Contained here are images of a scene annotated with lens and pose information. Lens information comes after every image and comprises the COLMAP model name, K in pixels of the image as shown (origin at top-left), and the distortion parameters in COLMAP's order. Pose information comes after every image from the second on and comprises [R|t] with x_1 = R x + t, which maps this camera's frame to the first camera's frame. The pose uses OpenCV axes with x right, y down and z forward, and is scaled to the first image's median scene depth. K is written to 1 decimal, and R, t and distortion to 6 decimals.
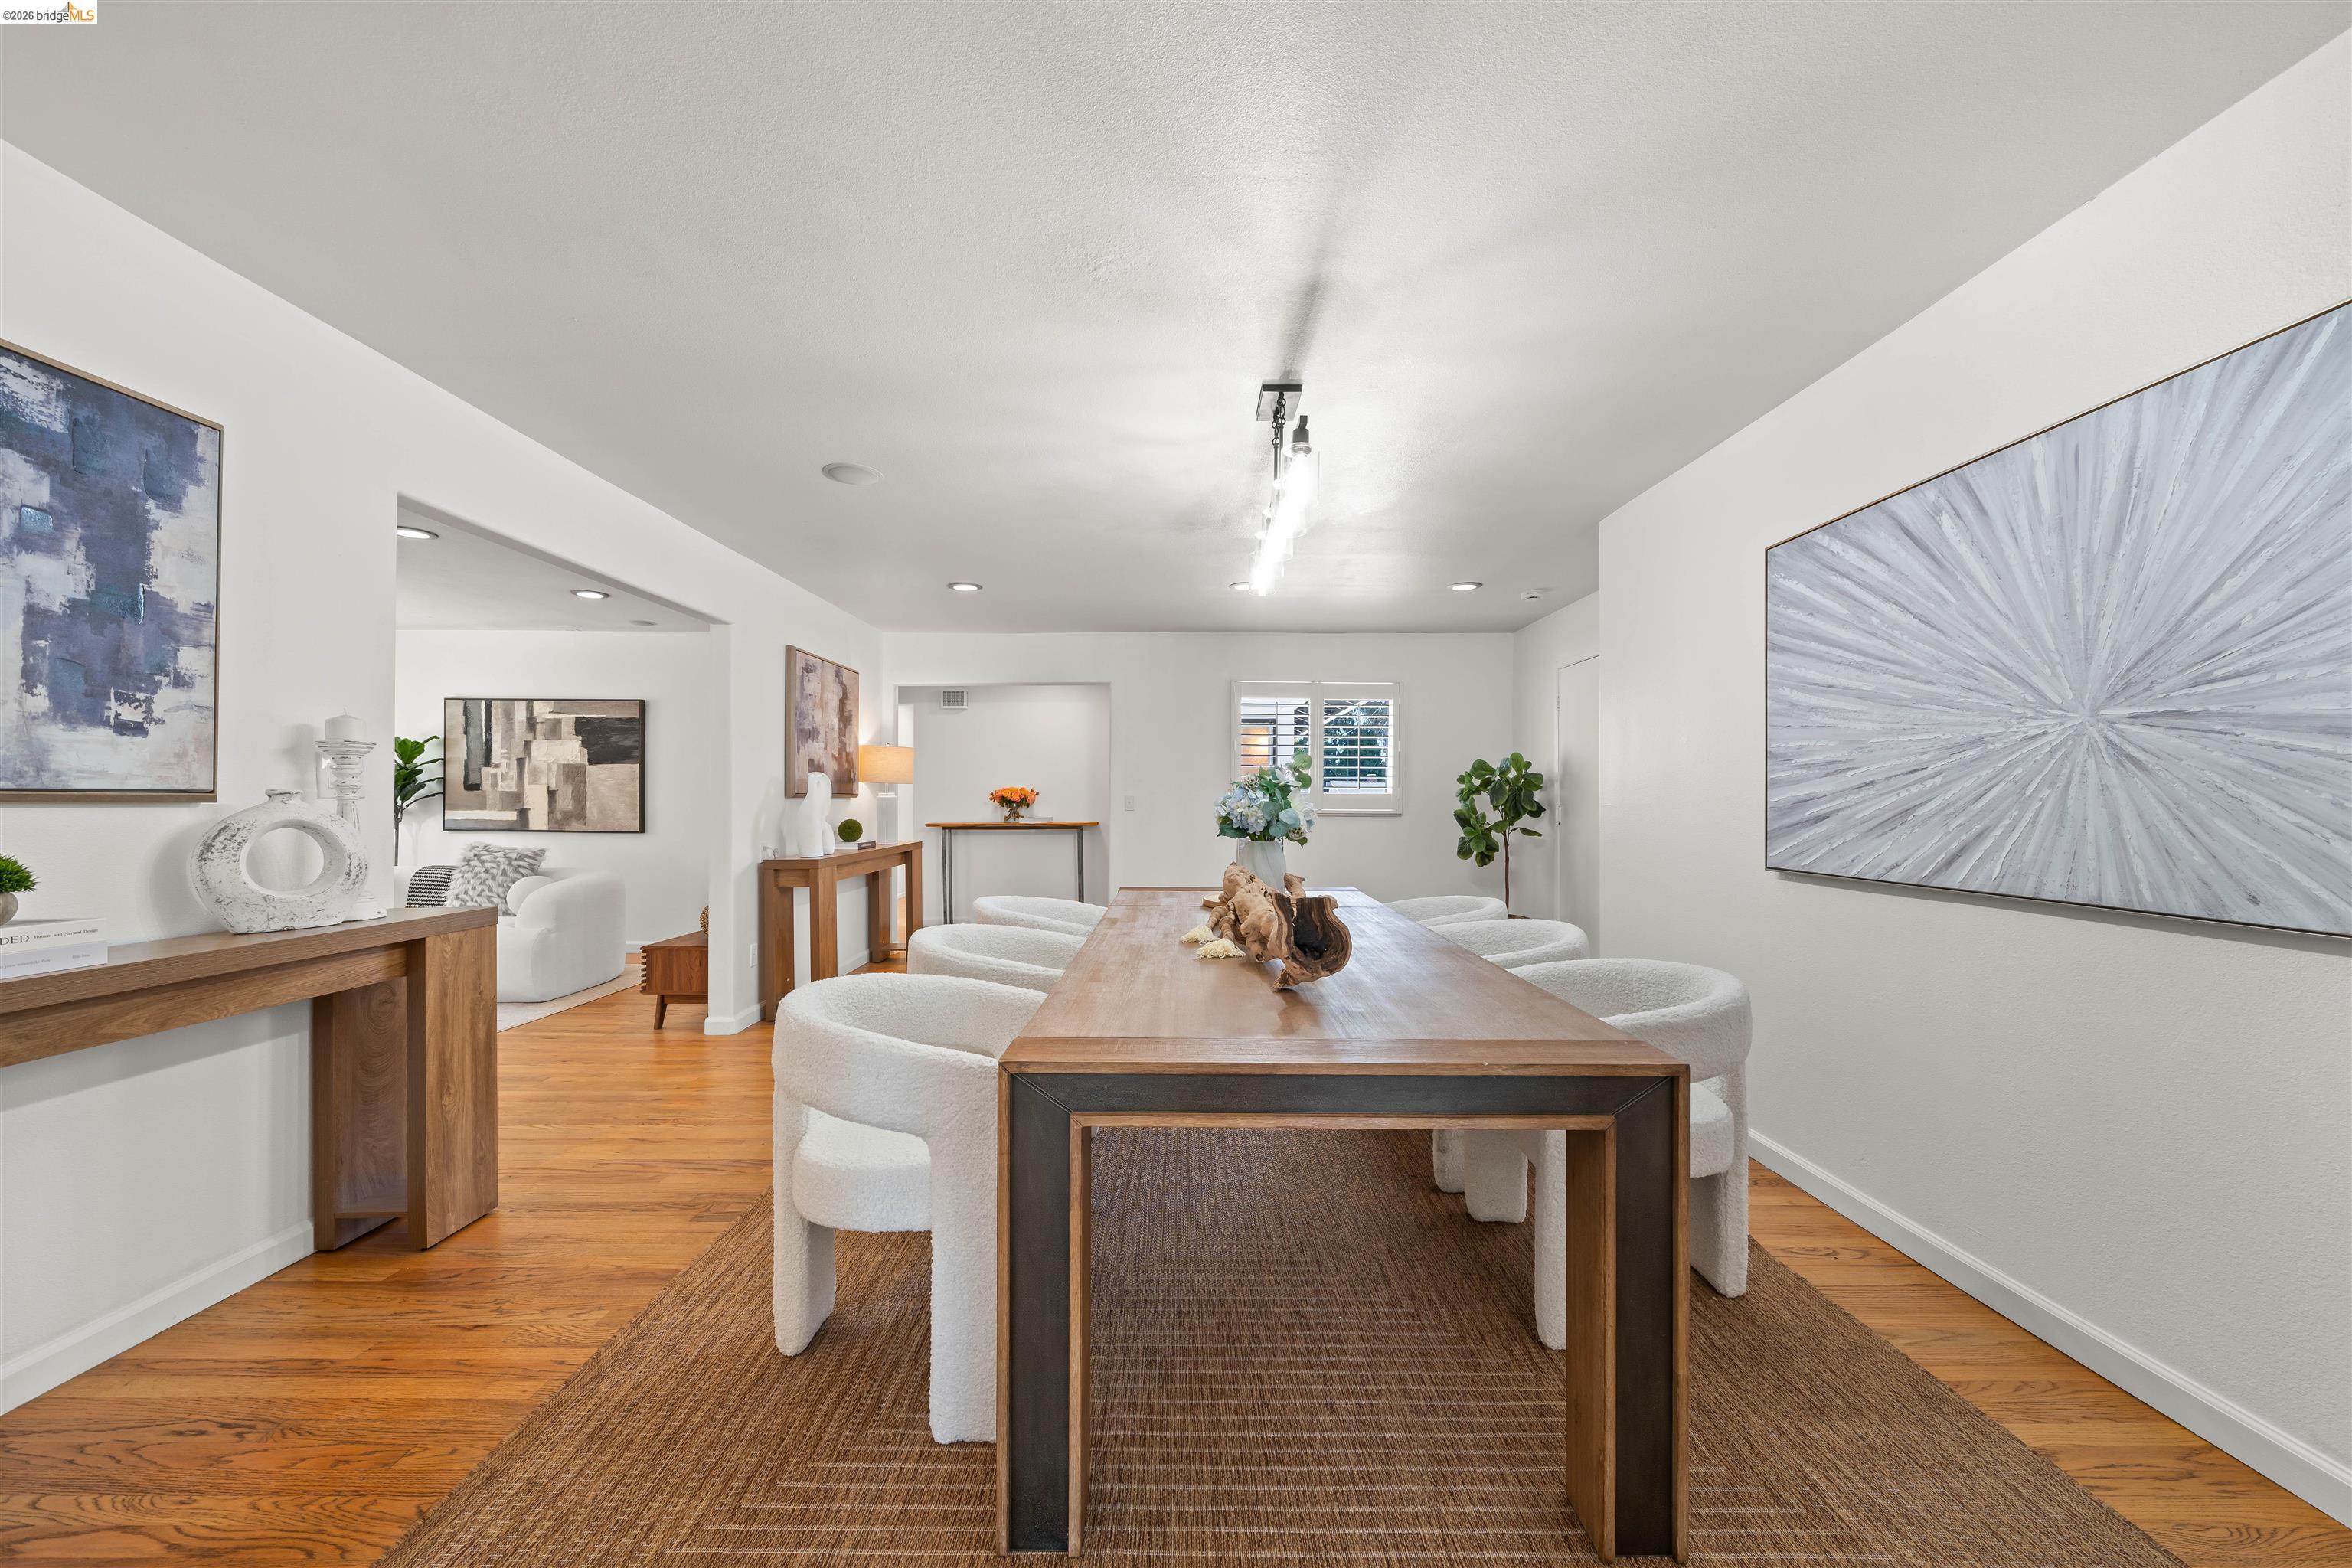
lens RADIAL K [[857.1, 0, 1176.4], [0, 857.1, 799.7], [0, 0, 1]] dist [-0.002862, -0.000418]
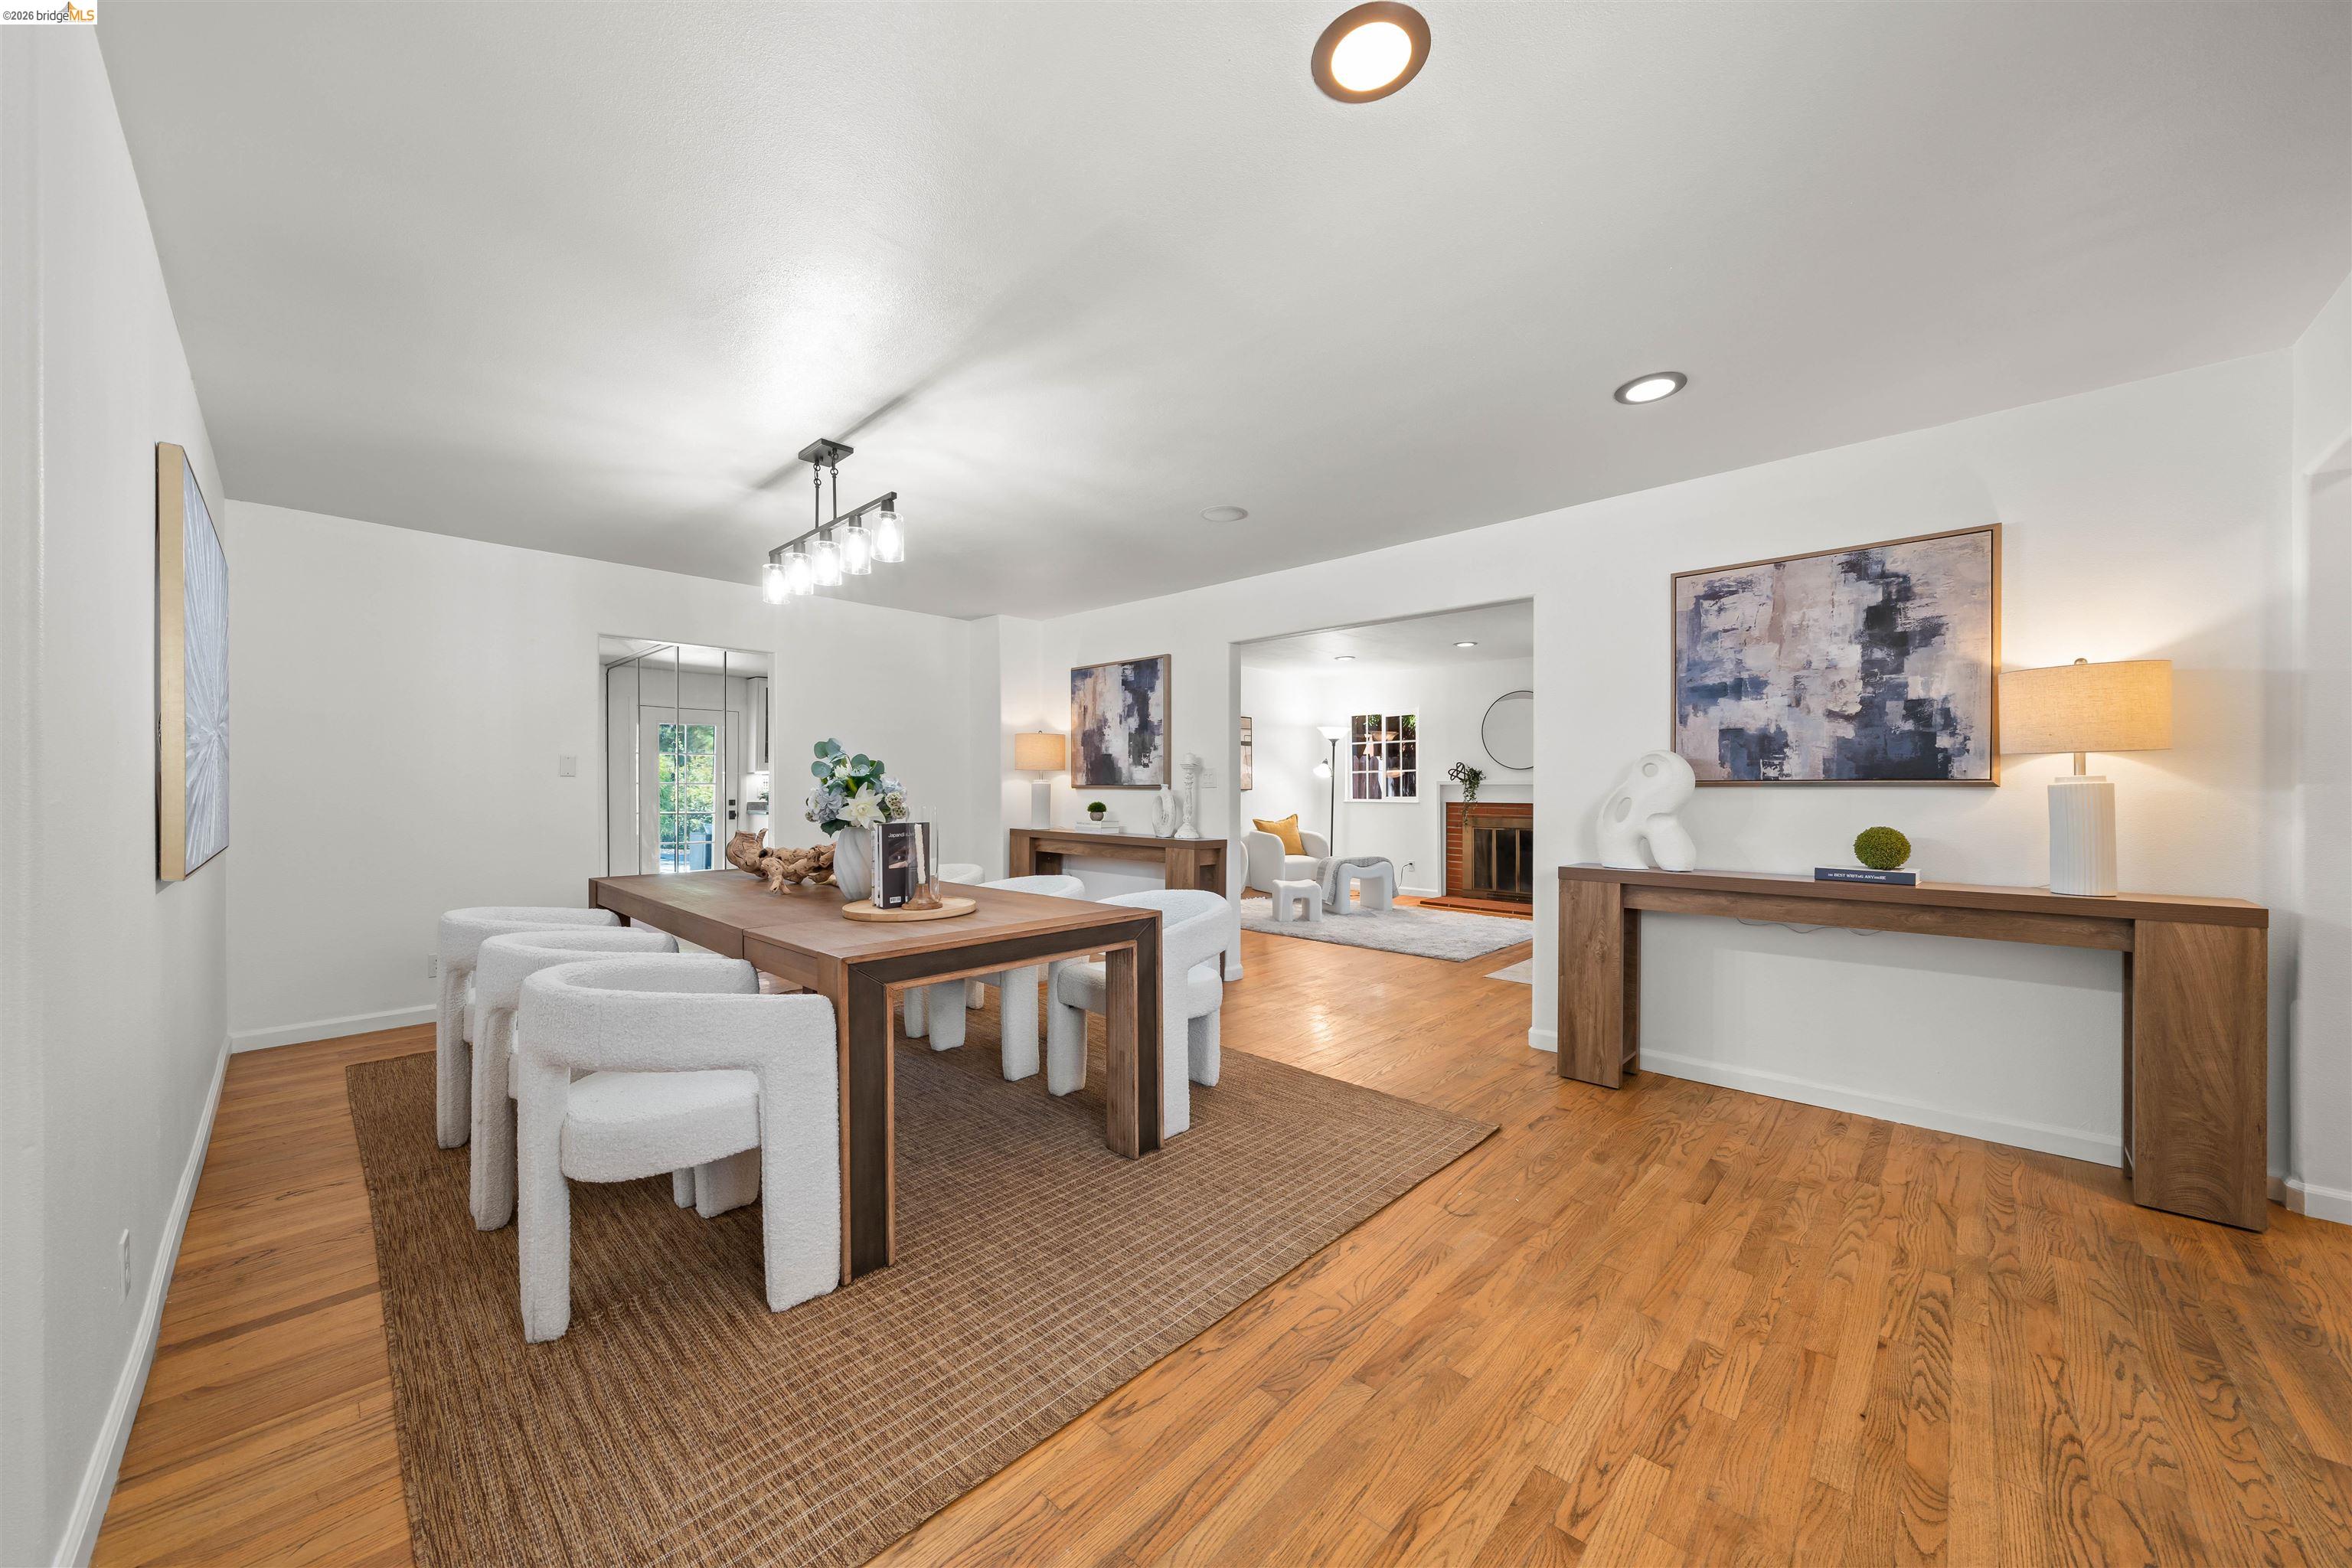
lens RADIAL K [[857.1, 0, 1176.4], [0, 857.1, 799.7], [0, 0, 1]] dist [-0.002862, -0.000418]
pose [[-0.694538, 0.005424, -0.719435, 0.940608], [-0.003069, 0.999940, 0.010502, 0.008120], [0.719449, 0.009502, -0.694480, 3.203984]]
